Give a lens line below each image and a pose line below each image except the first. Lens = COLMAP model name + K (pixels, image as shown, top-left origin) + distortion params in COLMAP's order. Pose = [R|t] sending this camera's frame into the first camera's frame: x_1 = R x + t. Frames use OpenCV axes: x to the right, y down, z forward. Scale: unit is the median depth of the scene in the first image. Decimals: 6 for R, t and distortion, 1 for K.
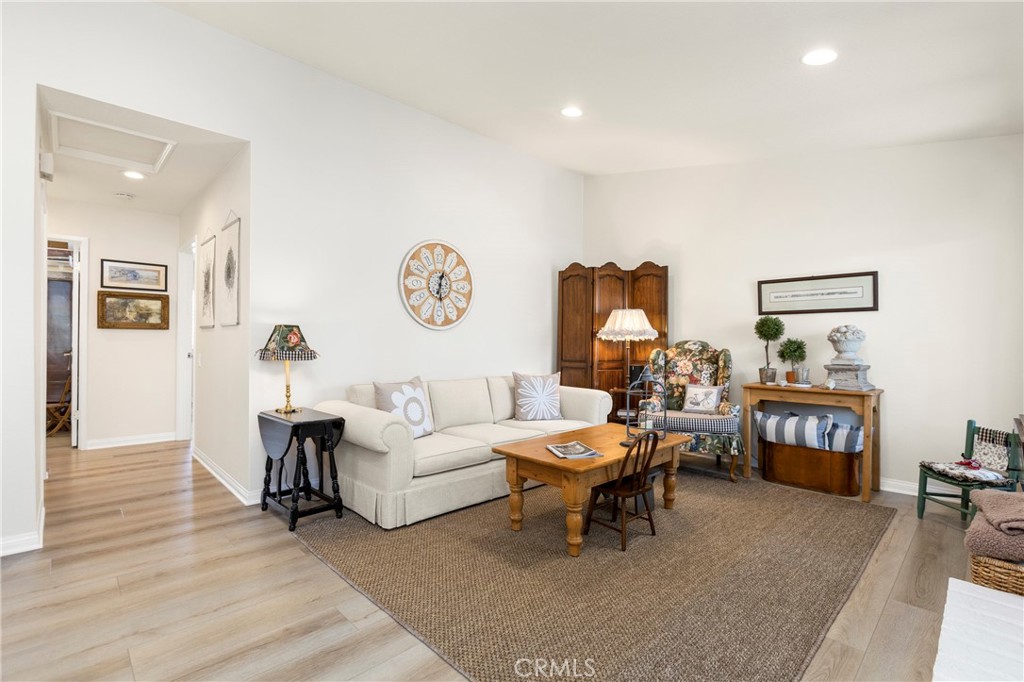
lens RADIAL K [[463.7, 0, 507.6], [0, 463.7, 335.8], [0, 0, 1]] dist [-0.024051, 0.014946]
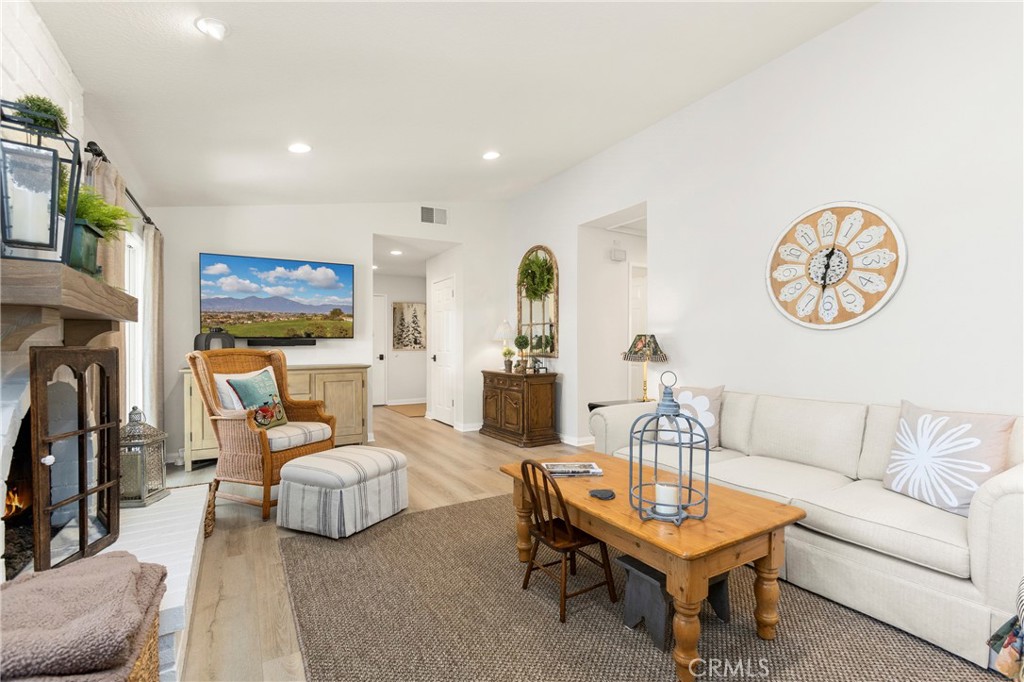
lens RADIAL K [[468.3, 0, 535.2], [0, 468.3, 347.1], [0, 0, 1]] dist [-0.022024, 0.015870]
pose [[-0.183952, -0.005088, -0.982922, 0.660744], [0.017361, 0.999814, -0.008425, 0.013213], [0.982782, -0.018614, -0.183829, 0.707371]]
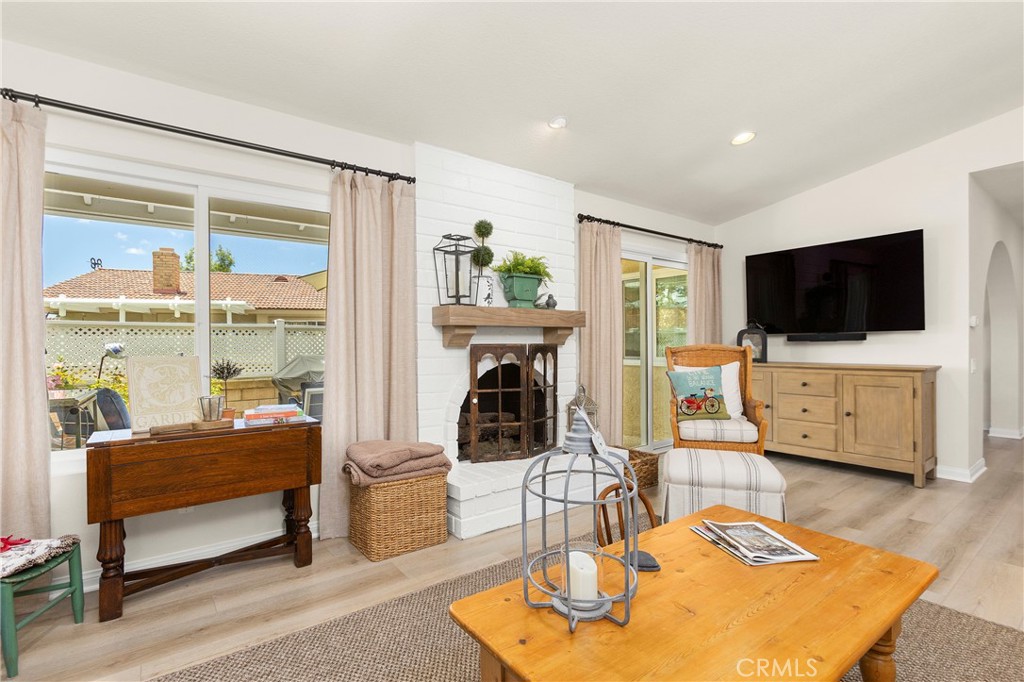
lens RADIAL K [[490.3, 0, 488.3], [0, 490.3, 342.4], [0, 0, 1]] dist [-0.032466, 0.018883]
pose [[-0.992285, -0.001264, 0.123974, 0.238803], [-0.003579, 0.999823, -0.018446, 0.014941], [-0.123928, -0.018748, -0.992114, 1.039199]]
